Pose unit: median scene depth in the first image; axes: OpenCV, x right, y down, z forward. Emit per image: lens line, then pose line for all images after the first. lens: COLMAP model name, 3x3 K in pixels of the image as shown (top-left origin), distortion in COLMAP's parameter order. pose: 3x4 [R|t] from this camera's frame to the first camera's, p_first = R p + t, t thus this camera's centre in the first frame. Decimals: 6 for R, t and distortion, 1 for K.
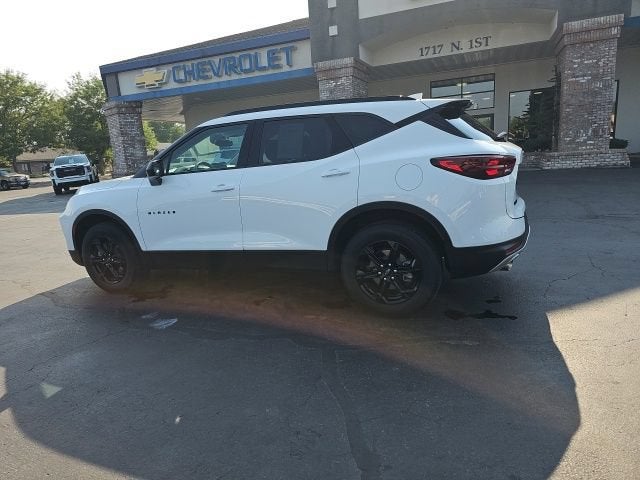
lens RADIAL K [[425.3, 0, 315.6], [0, 425.3, 240.0], [0, 0, 1]] dist [0.053805, -0.044579]
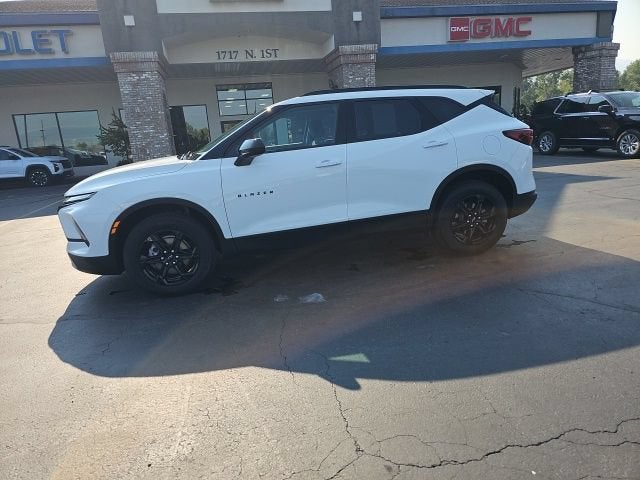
lens RADIAL K [[422.1, 0, 313.8], [0, 422.1, 234.0], [0, 0, 1]] dist [0.061872, -0.047569]
pose [[0.824573, -0.119477, 0.552996, -0.197886], [0.133104, 0.990979, 0.015633, 0.006889], [-0.549875, 0.060715, 0.833037, 0.038840]]
